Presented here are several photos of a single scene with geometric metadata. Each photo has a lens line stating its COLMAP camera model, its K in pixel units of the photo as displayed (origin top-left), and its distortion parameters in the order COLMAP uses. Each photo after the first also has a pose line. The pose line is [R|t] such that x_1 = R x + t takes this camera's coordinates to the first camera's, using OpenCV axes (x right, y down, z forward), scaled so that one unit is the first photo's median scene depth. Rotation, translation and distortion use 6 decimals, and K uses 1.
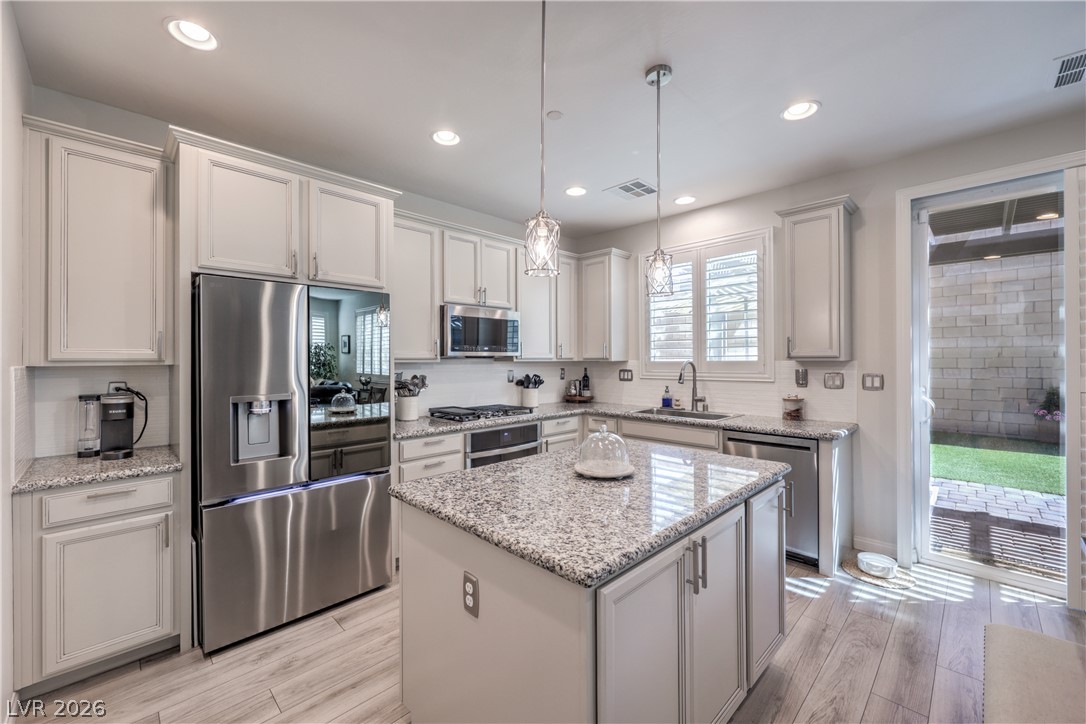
lens RADIAL K [[438.6, 0, 545.8], [0, 438.6, 359.0], [0, 0, 1]] dist [-0.003776, 0.000822]
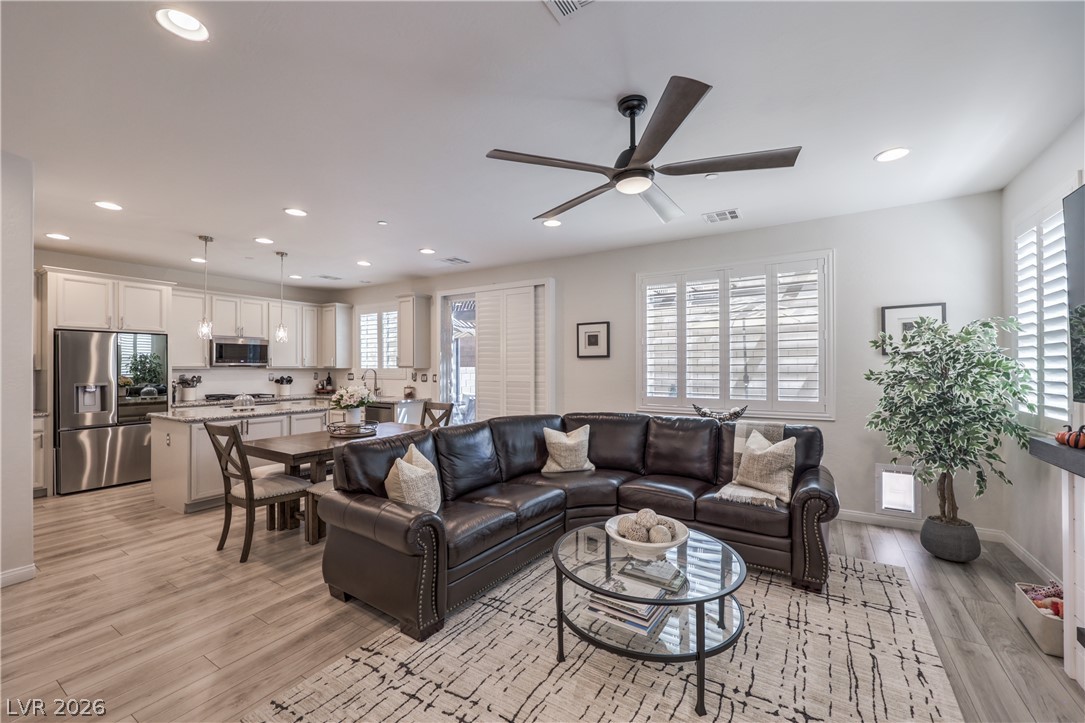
lens RADIAL K [[438.2, 0, 542.7], [0, 438.2, 366.1], [0, 0, 1]] dist [-0.003776, 0.000822]
pose [[0.974141, 0.003347, 0.225916, 0.835330], [-0.003357, 0.999994, -0.000341, -0.009164], [-0.225916, -0.000427, 0.974147, -1.294678]]
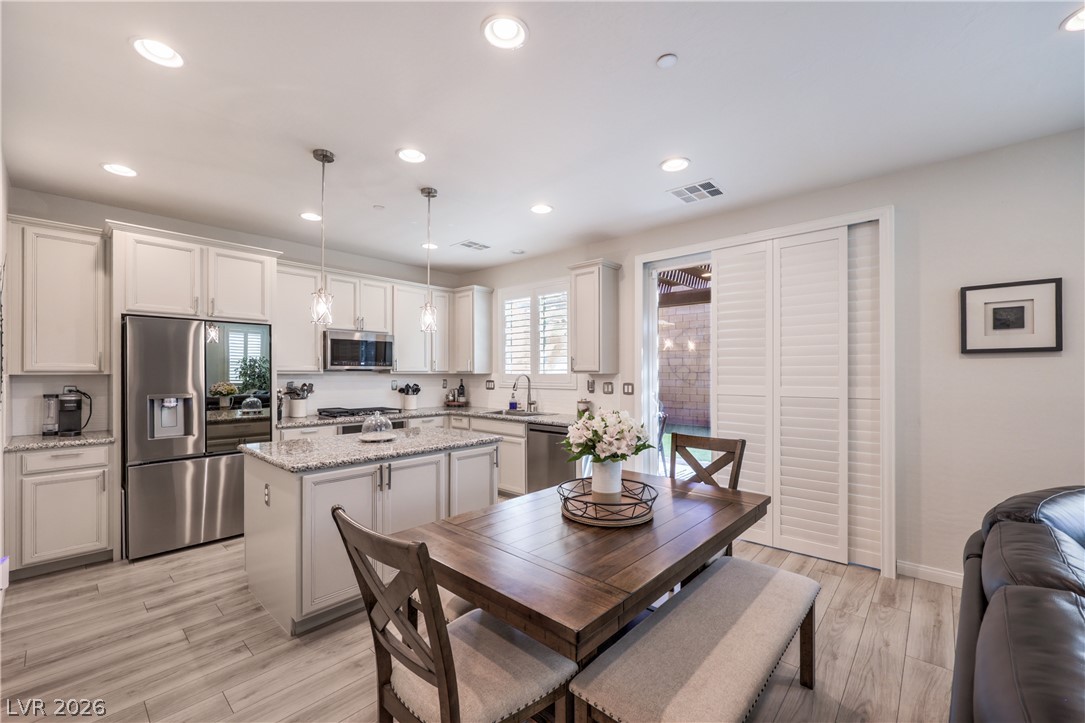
lens RADIAL K [[438.2, 0, 537.3], [0, 438.2, 373.9], [0, 0, 1]] dist [-0.003776, 0.000822]
pose [[0.998907, 0.004285, 0.046547, 0.418183], [-0.004465, 0.999983, 0.003762, 0.000017], [-0.046530, -0.003965, 0.998909, -0.433723]]
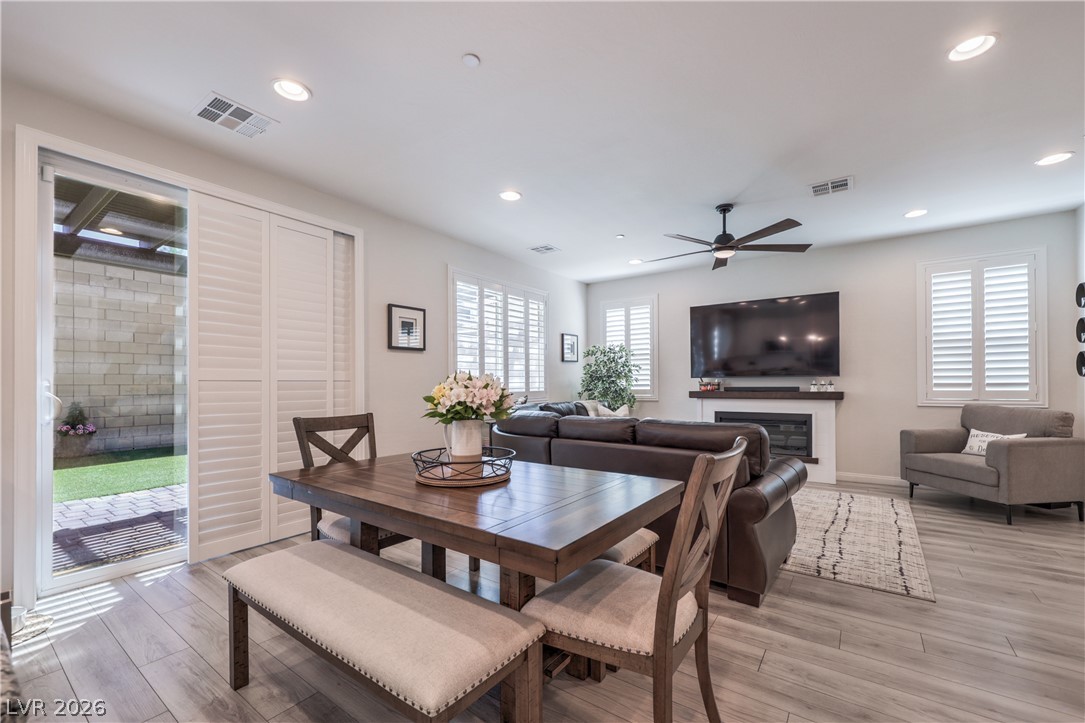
lens RADIAL K [[438.2, 0, 548.3], [0, 438.2, 387.2], [0, 0, 1]] dist [-0.003776, 0.000822]
pose [[-0.163186, -0.005763, 0.986579, -0.104458], [0.003525, 0.999973, 0.006424, 0.074613], [-0.986589, 0.004526, -0.163161, 0.211703]]
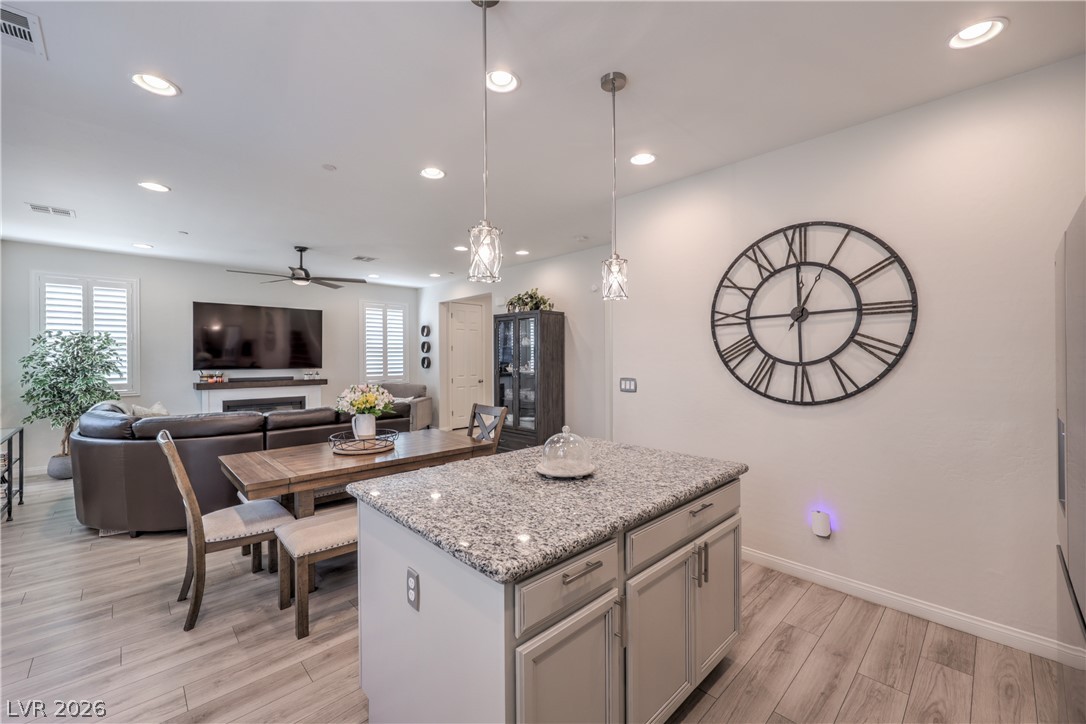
lens RADIAL K [[438.6, 0, 542.6], [0, 438.6, 358.7], [0, 0, 1]] dist [-0.003776, 0.000822]
pose [[-0.999869, 0.005893, 0.015092, 0.108293], [0.005902, 0.999982, 0.000584, -0.002892], [-0.015088, 0.000673, -0.999886, 1.294379]]
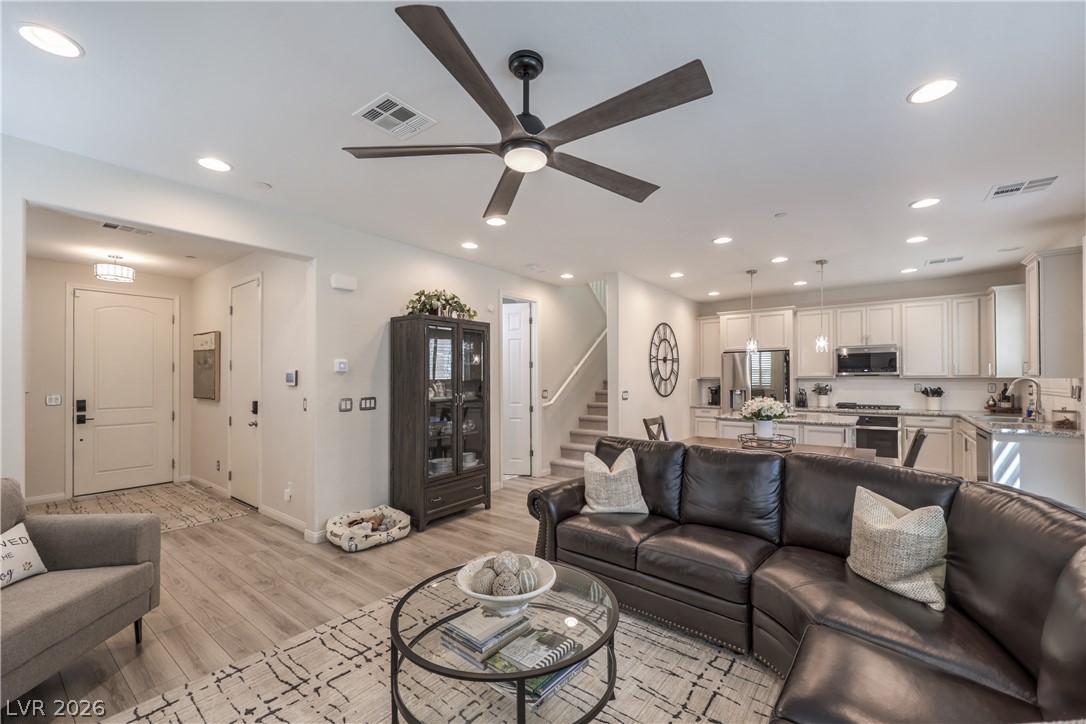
lens RADIAL K [[438.6, 0, 553.5], [0, 438.6, 376.2], [0, 0, 1]] dist [-0.003776, 0.000822]
pose [[0.140989, -0.000749, -0.990011, 1.808583], [0.007061, 0.999975, 0.000249, -0.013087], [0.989986, -0.007026, 0.140991, -0.609456]]
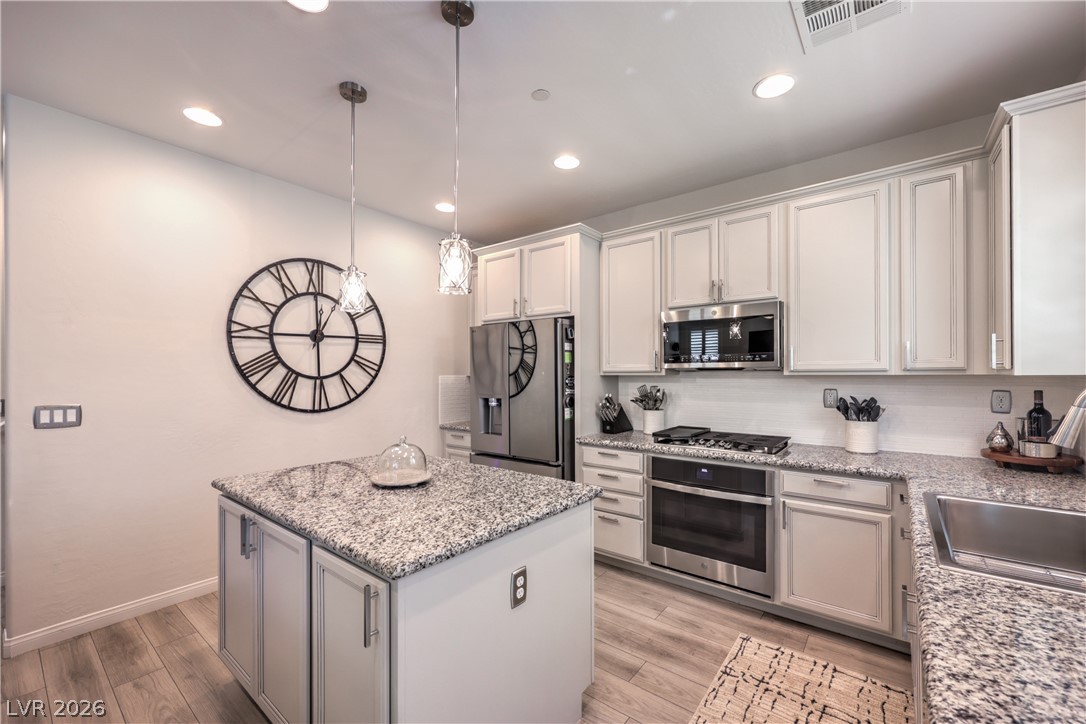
lens RADIAL K [[438.6, 0, 553.2], [0, 438.6, 373.5], [0, 0, 1]] dist [-0.003776, 0.000822]
pose [[0.121809, 0.001352, -0.992553, 0.769666], [0.003577, 0.999992, 0.001801, 0.001441], [0.992547, -0.003770, 0.121803, 0.793438]]
